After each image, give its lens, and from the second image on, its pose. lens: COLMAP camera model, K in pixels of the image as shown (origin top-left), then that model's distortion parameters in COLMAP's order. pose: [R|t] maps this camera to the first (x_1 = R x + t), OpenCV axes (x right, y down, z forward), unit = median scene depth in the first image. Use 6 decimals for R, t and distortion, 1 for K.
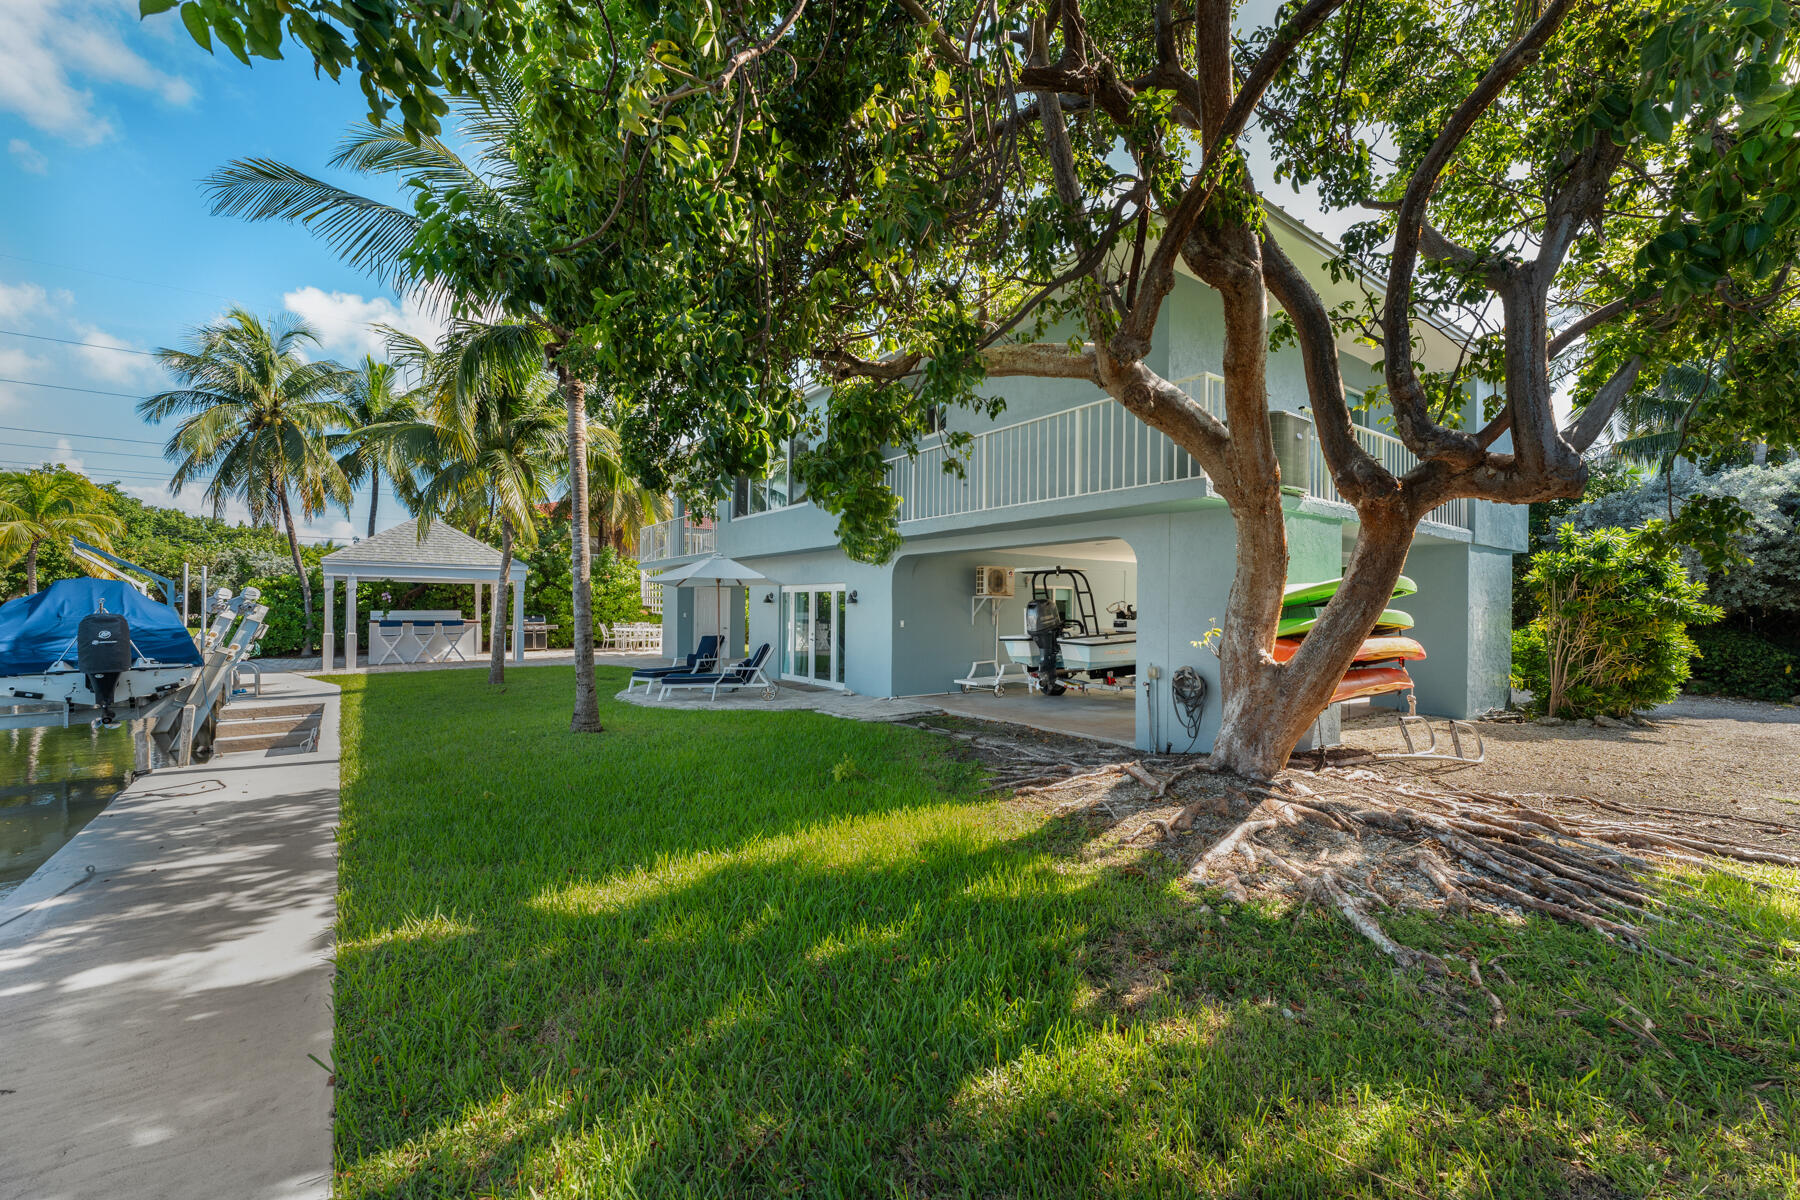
lens RADIAL K [[736.6, 0, 903.8], [0, 736.6, 607.8], [0, 0, 1]] dist [0.001866, 0.000330]
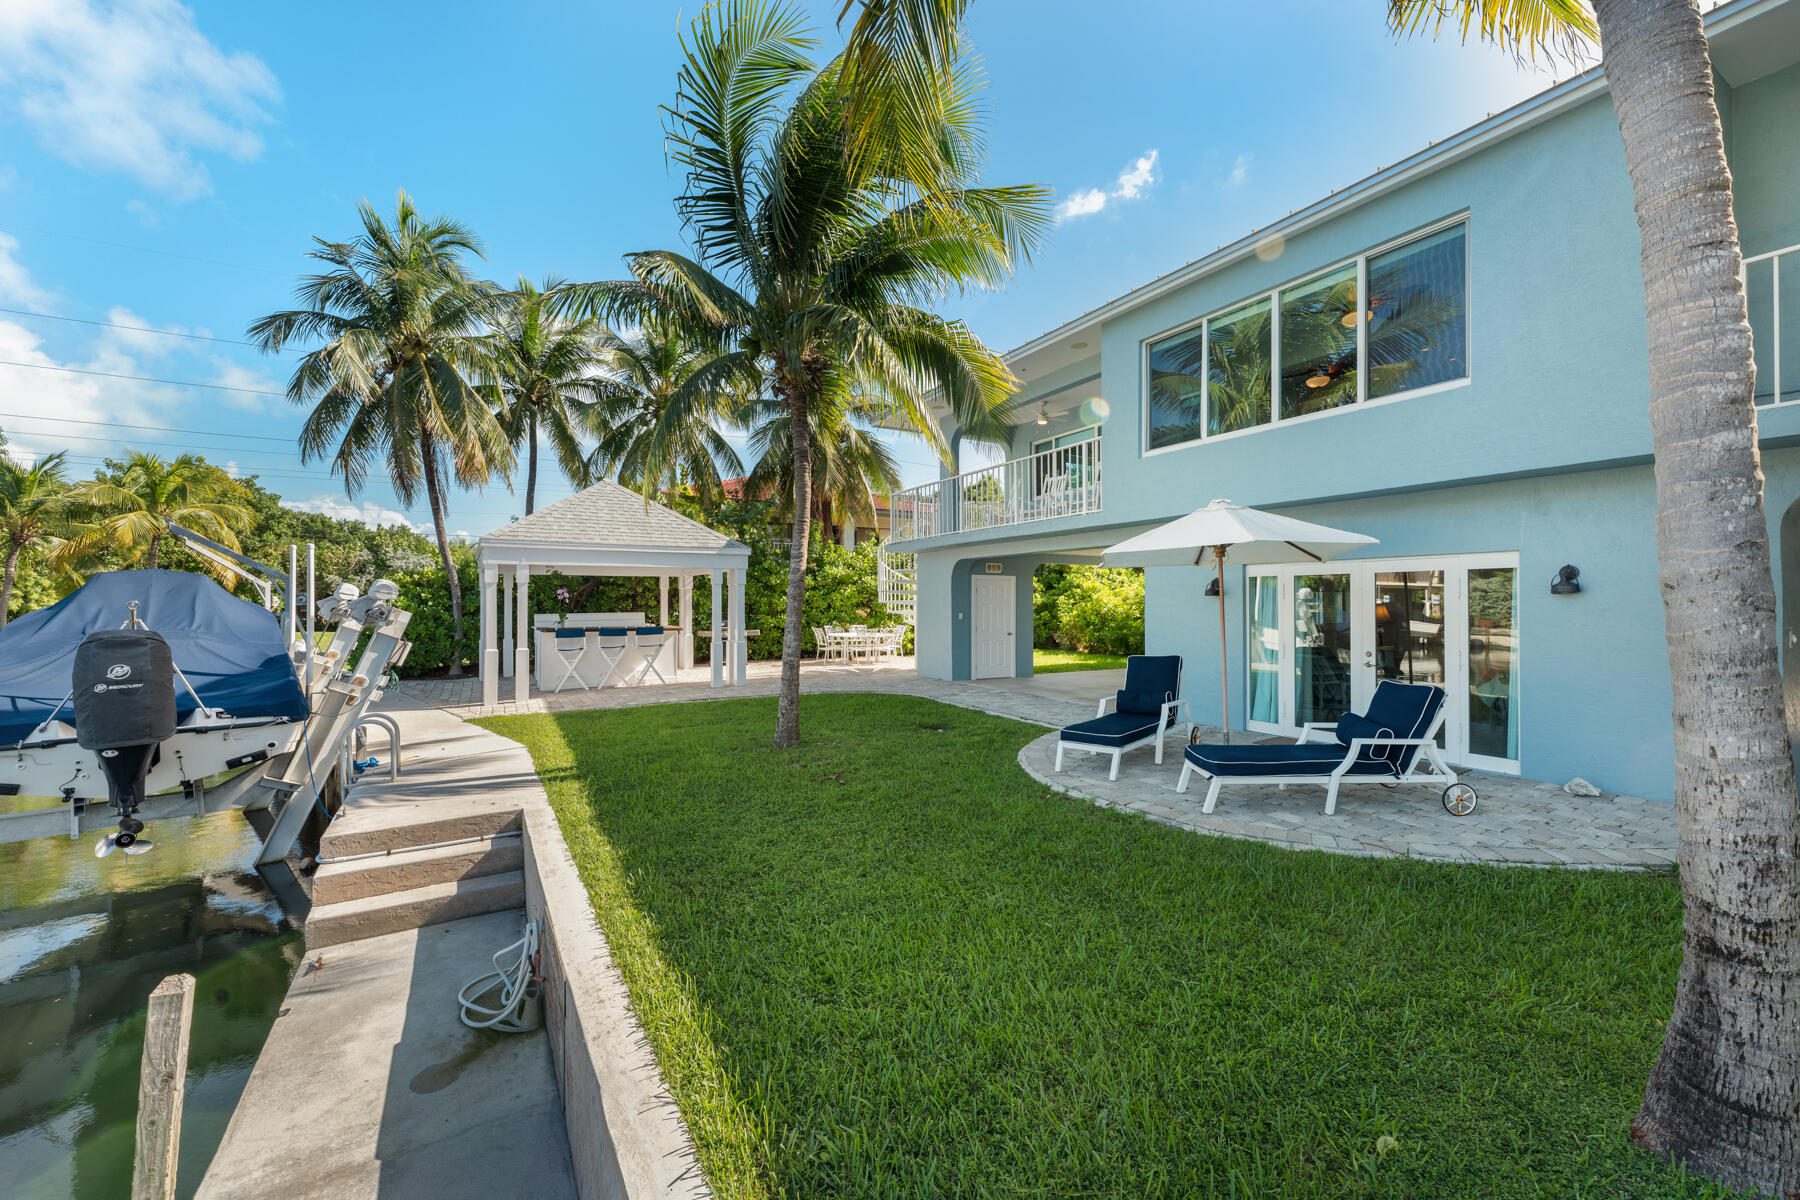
lens RADIAL K [[714.7, 0, 900.0], [0, 714.7, 600.0], [0, 0, 1]] dist [-0.001304, -0.000106]
pose [[0.994500, -0.011729, -0.104082, -0.312446], [0.011304, 0.999925, -0.004677, -0.003087], [0.104129, 0.003475, 0.994558, 0.357404]]
